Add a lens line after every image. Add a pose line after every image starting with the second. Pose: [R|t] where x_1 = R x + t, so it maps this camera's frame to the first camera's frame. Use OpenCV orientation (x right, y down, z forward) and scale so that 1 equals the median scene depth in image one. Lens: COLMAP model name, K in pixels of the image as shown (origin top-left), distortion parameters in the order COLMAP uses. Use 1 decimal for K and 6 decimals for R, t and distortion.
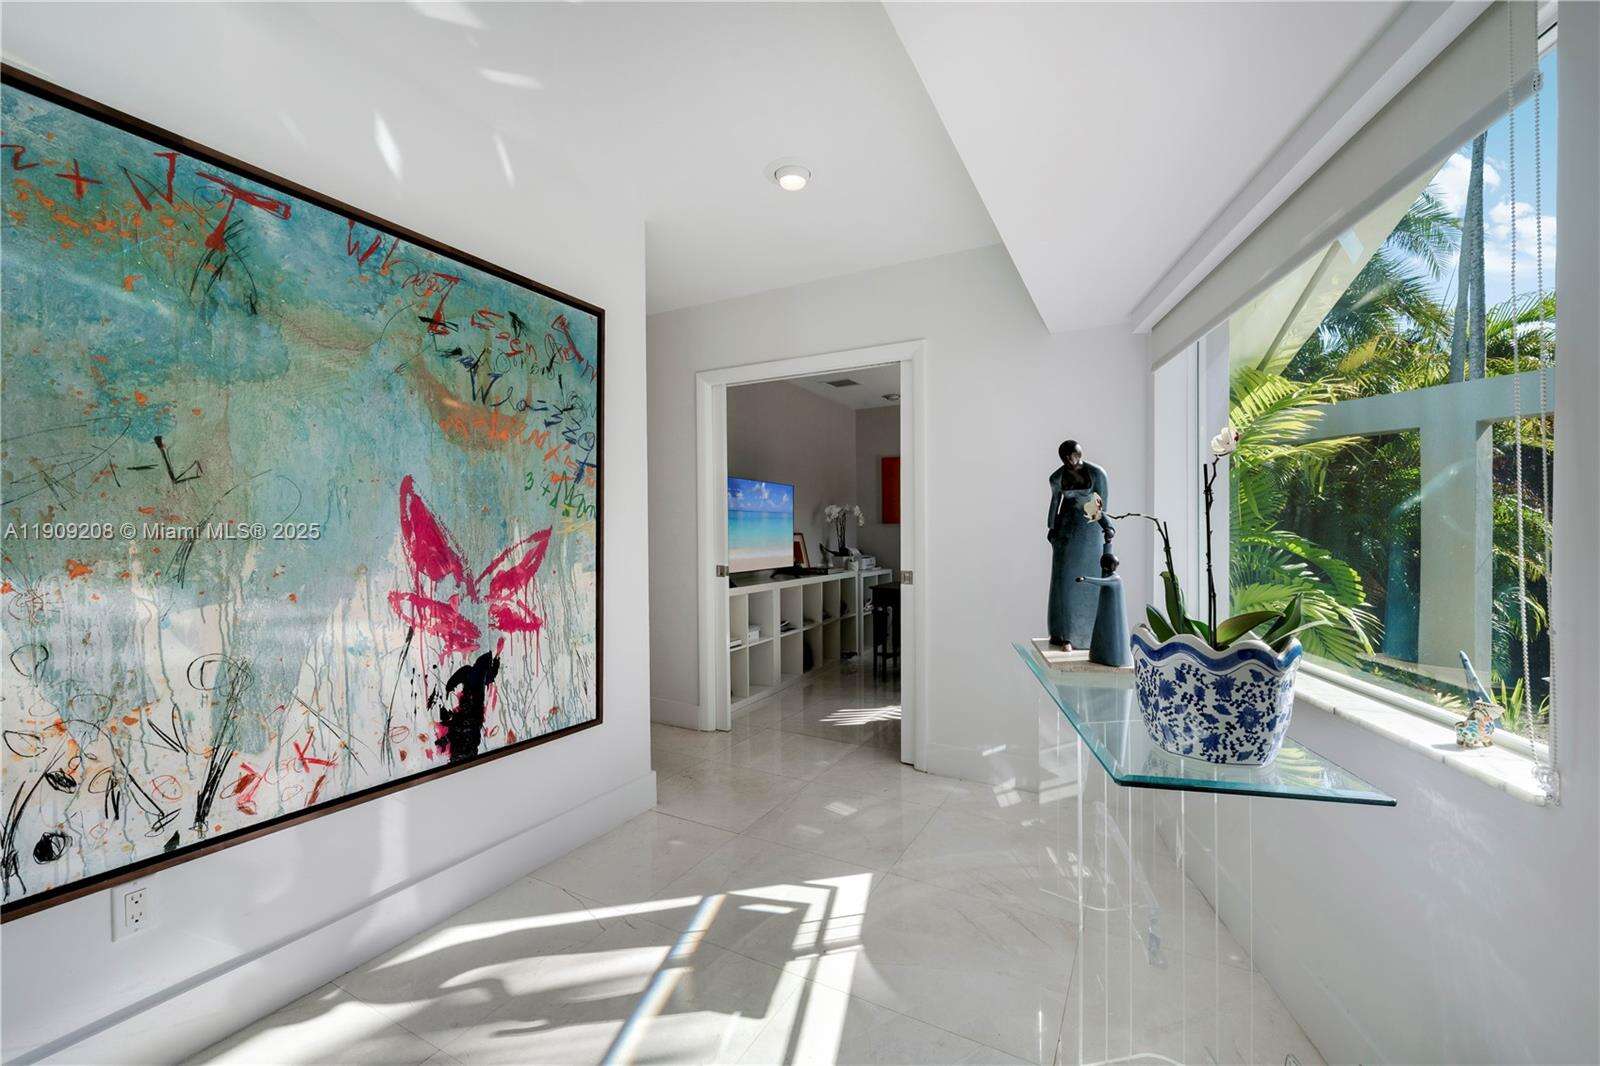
lens RADIAL K [[668.7, 0, 800.0], [0, 668.7, 533.0], [0, 0, 1]] dist [0.022704, 0.000084]
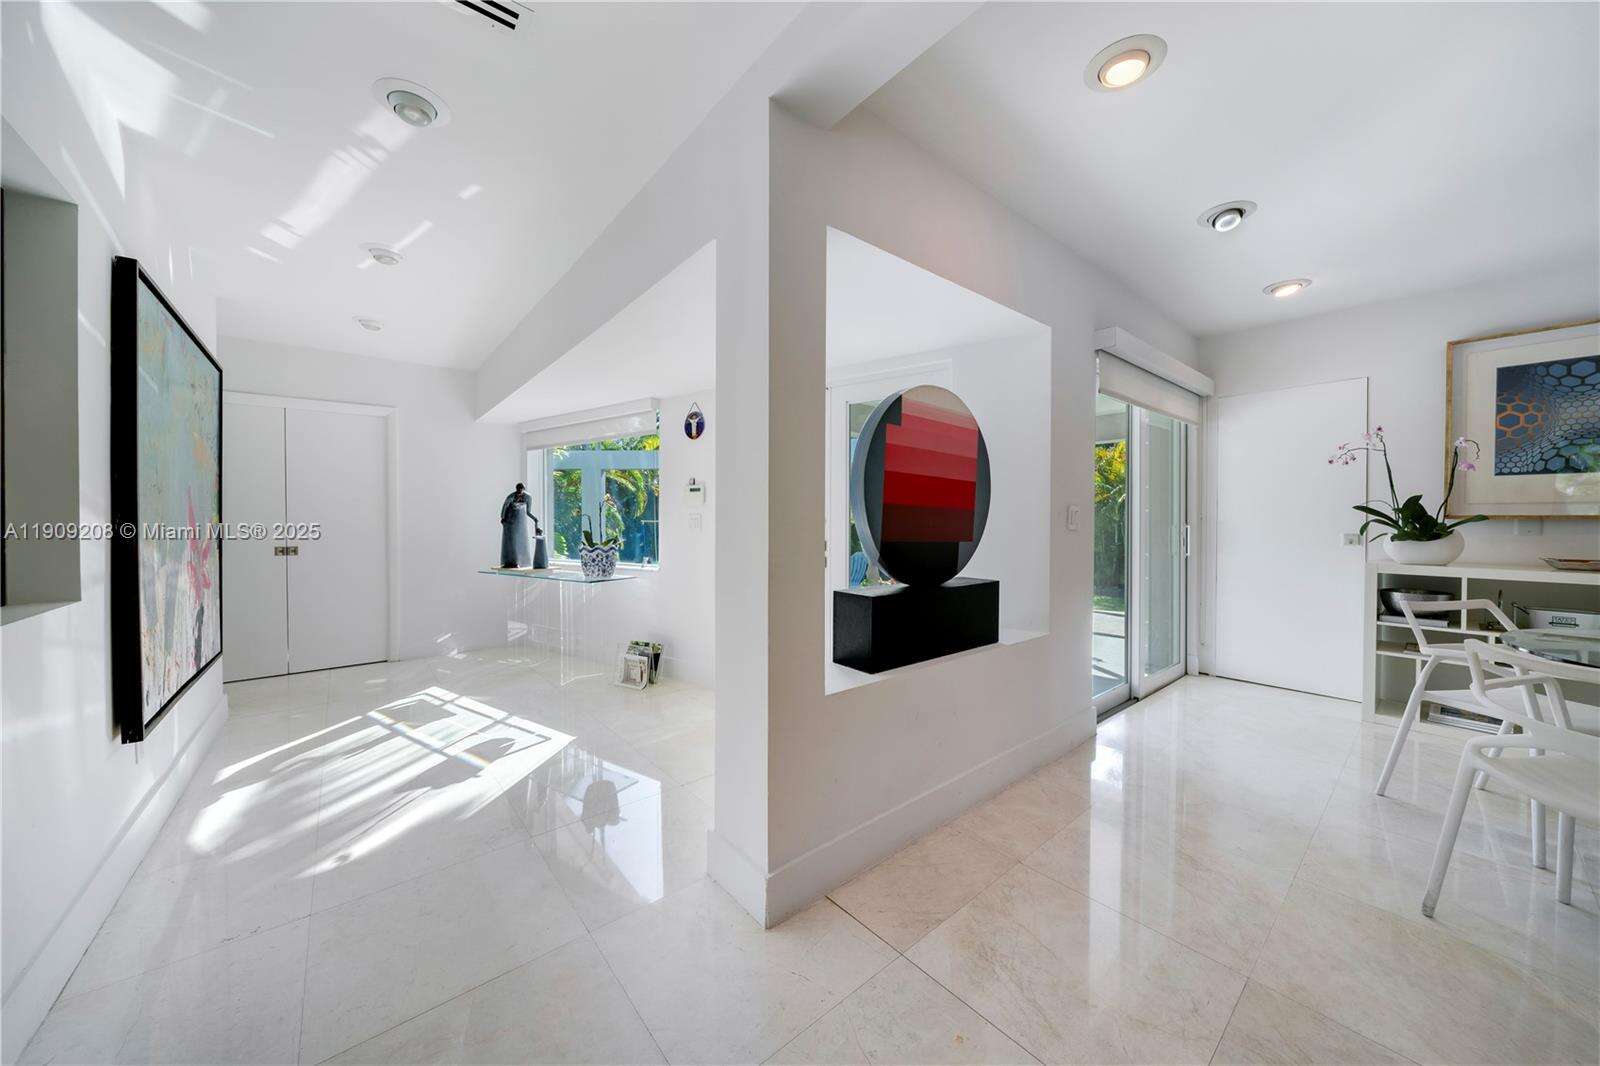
lens RADIAL K [[543.6, 0, 800.0], [0, 543.6, 533.0], [0, 0, 1]] dist [0.000536, 0.000088]
pose [[0.343821, -0.026154, 0.938671, -1.259906], [0.012059, 0.999653, 0.023436, 0.015224], [-0.938958, 0.003262, 0.344017, -0.743451]]
